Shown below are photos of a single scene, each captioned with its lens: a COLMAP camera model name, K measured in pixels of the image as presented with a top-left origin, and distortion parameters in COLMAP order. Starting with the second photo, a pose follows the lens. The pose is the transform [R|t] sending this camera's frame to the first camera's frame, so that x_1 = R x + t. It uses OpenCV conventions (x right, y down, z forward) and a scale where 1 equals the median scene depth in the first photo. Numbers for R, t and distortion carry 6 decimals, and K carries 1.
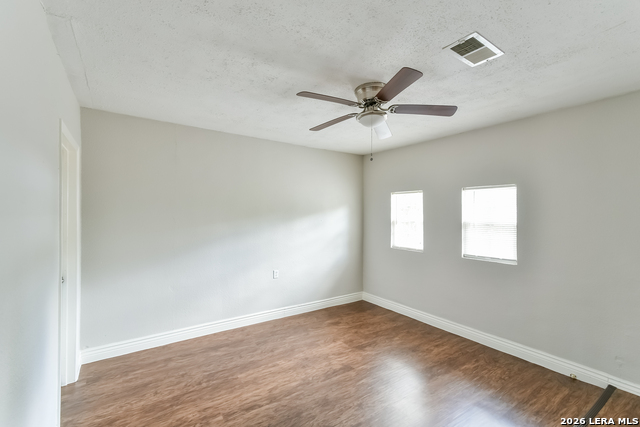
lens RADIAL K [[282.4, 0, 323.0], [0, 282.4, 212.5], [0, 0, 1]] dist [0.000967, 0.000110]
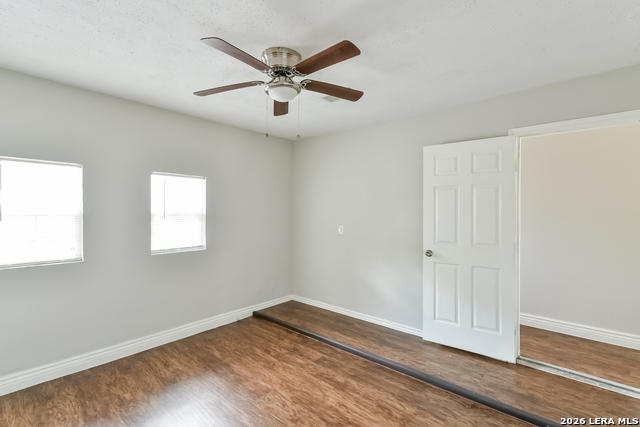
lens RADIAL K [[289.6, 0, 320.2], [0, 289.6, 206.9], [0, 0, 1]] dist [-0.000409, -0.000098]
pose [[-0.227504, 0.007643, 0.973747, -0.520000], [-0.003212, 0.999958, -0.008599, 0.024163], [-0.973772, -0.005084, -0.227470, 0.782108]]
